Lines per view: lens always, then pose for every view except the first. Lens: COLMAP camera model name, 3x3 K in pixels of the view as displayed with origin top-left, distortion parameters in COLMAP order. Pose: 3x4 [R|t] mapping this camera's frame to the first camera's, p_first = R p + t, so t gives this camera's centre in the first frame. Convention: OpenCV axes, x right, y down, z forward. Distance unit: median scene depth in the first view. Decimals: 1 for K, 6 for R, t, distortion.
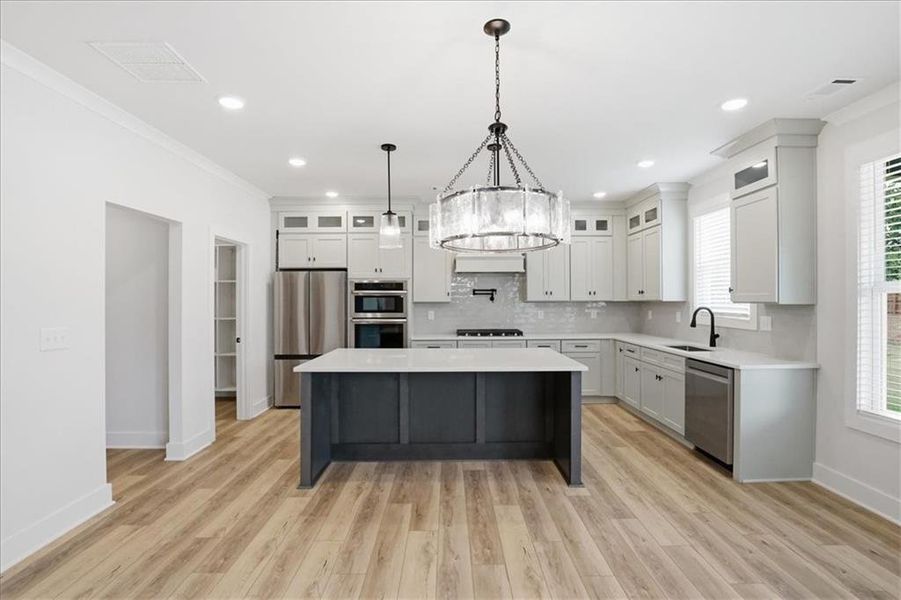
lens RADIAL K [[419.9, 0, 450.4], [0, 419.9, 295.2], [0, 0, 1]] dist [-0.036704, 0.007102]
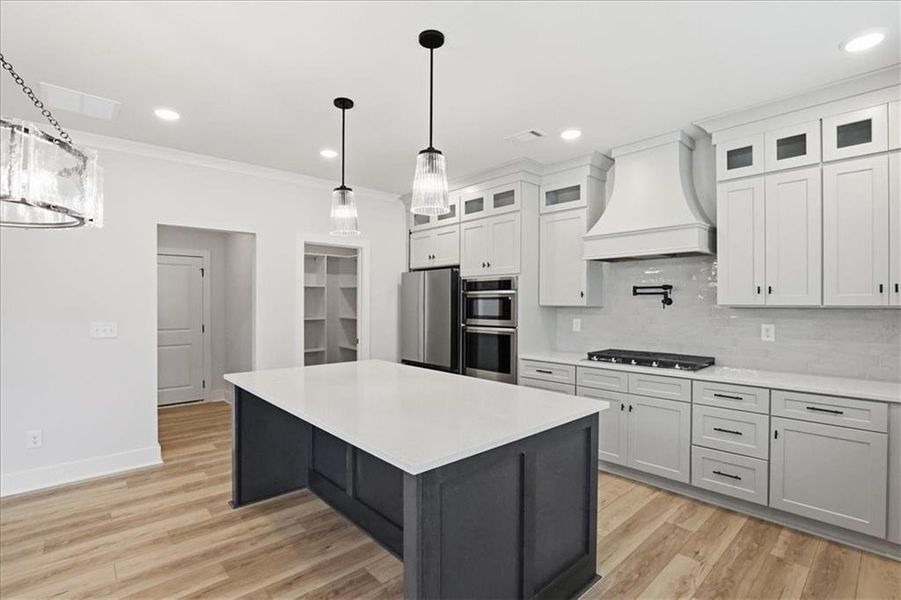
lens RADIAL K [[419.9, 0, 448.0], [0, 419.9, 305.7], [0, 0, 1]] dist [-0.036704, 0.007102]
pose [[0.665480, 0.008112, -0.746371, 0.474751], [0.005503, 0.999860, 0.015774, 0.005121], [0.746395, -0.014605, 0.665343, 0.545000]]
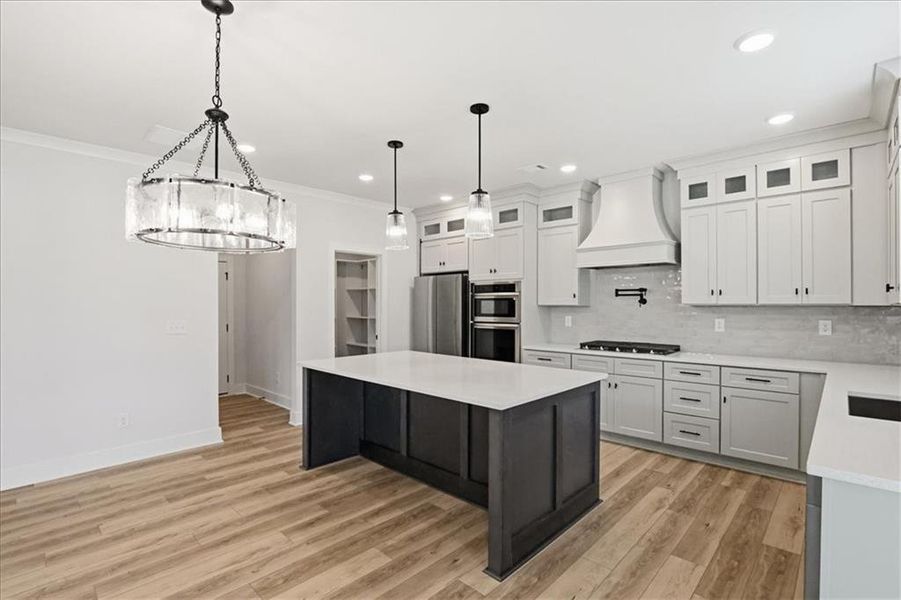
lens RADIAL K [[419.9, 0, 446.9], [0, 419.9, 305.2], [0, 0, 1]] dist [-0.036704, 0.007102]
pose [[0.712202, 0.003758, -0.701964, 0.527896], [0.007917, 0.999879, 0.013386, 0.003859], [0.701929, -0.015091, 0.712087, 0.340951]]
